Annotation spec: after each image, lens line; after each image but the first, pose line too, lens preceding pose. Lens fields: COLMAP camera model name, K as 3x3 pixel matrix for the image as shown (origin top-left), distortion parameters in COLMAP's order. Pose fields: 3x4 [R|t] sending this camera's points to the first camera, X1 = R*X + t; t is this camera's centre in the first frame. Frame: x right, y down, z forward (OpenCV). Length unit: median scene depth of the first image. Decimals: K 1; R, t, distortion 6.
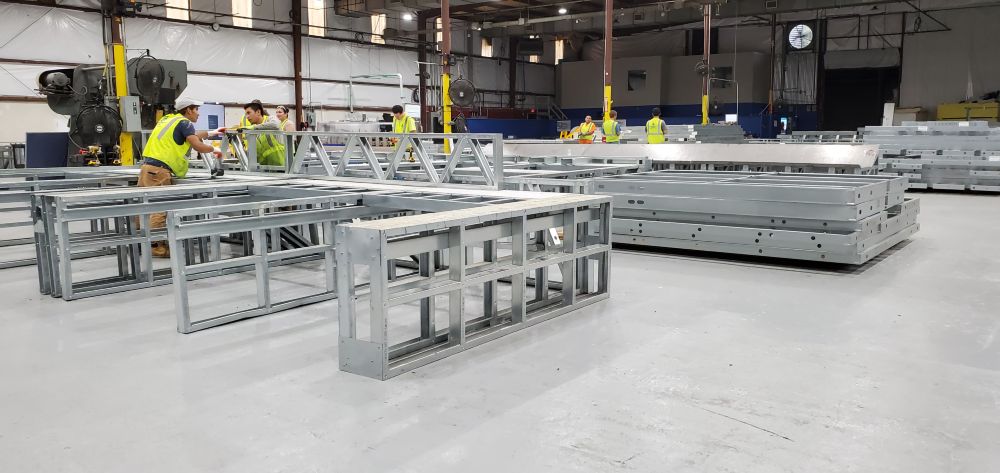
lens RADIAL K [[771.3, 0, 500.0], [0, 771.3, 236.5], [0, 0, 1]] dist [0.007674, -0.000446]
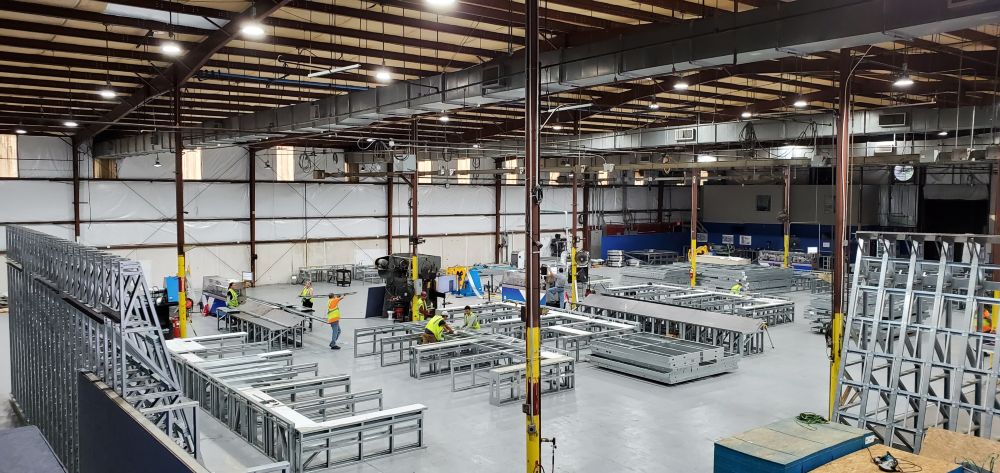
lens RADIAL K [[771.3, 0, 500.0], [0, 771.3, 236.5], [0, 0, 1]] dist [0.007674, -0.000446]
pose [[0.966485, 0.026528, -0.255350, 0.120459], [-0.045309, 0.996659, -0.067954, -0.060975], [0.252694, 0.077246, 0.964458, -0.418203]]
